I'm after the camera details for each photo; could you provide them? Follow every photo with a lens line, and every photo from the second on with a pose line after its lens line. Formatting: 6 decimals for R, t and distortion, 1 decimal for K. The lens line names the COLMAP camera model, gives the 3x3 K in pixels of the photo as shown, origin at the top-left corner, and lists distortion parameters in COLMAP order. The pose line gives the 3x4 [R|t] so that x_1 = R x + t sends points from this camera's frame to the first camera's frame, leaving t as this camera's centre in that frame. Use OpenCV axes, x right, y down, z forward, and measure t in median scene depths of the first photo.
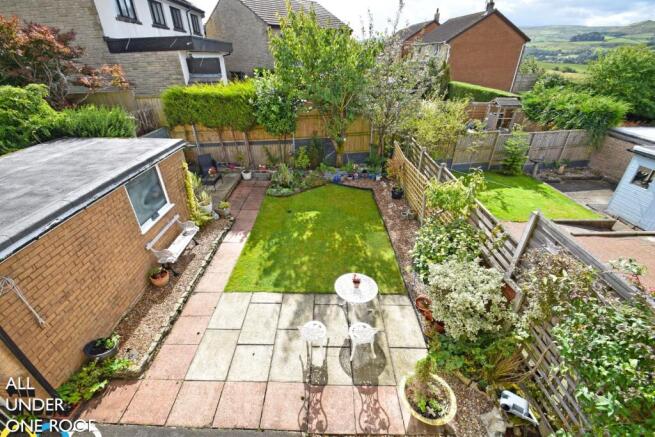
lens RADIAL K [[290.6, 0, 327.5], [0, 290.6, 218.5], [0, 0, 1]] dist [0.001175, 0.000035]
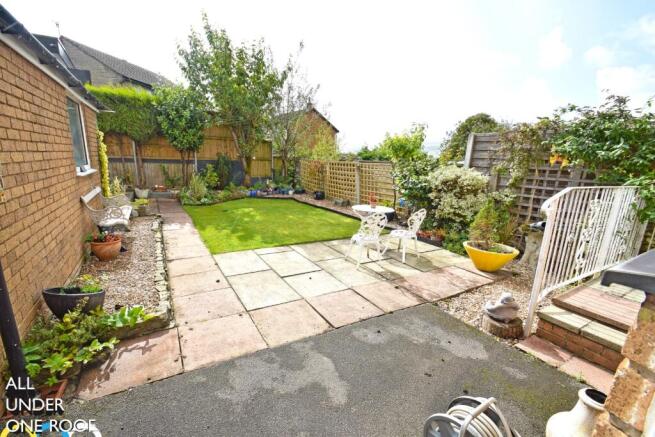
lens RADIAL K [[282.3, 0, 327.5], [0, 282.3, 218.5], [0, 0, 1]] dist [-0.001574, -0.000085]
pose [[0.851031, -0.077175, 0.519413, -0.555504], [0.221310, 0.949717, -0.221495, 0.455383], [-0.476202, 0.303451, 0.825318, 0.270976]]
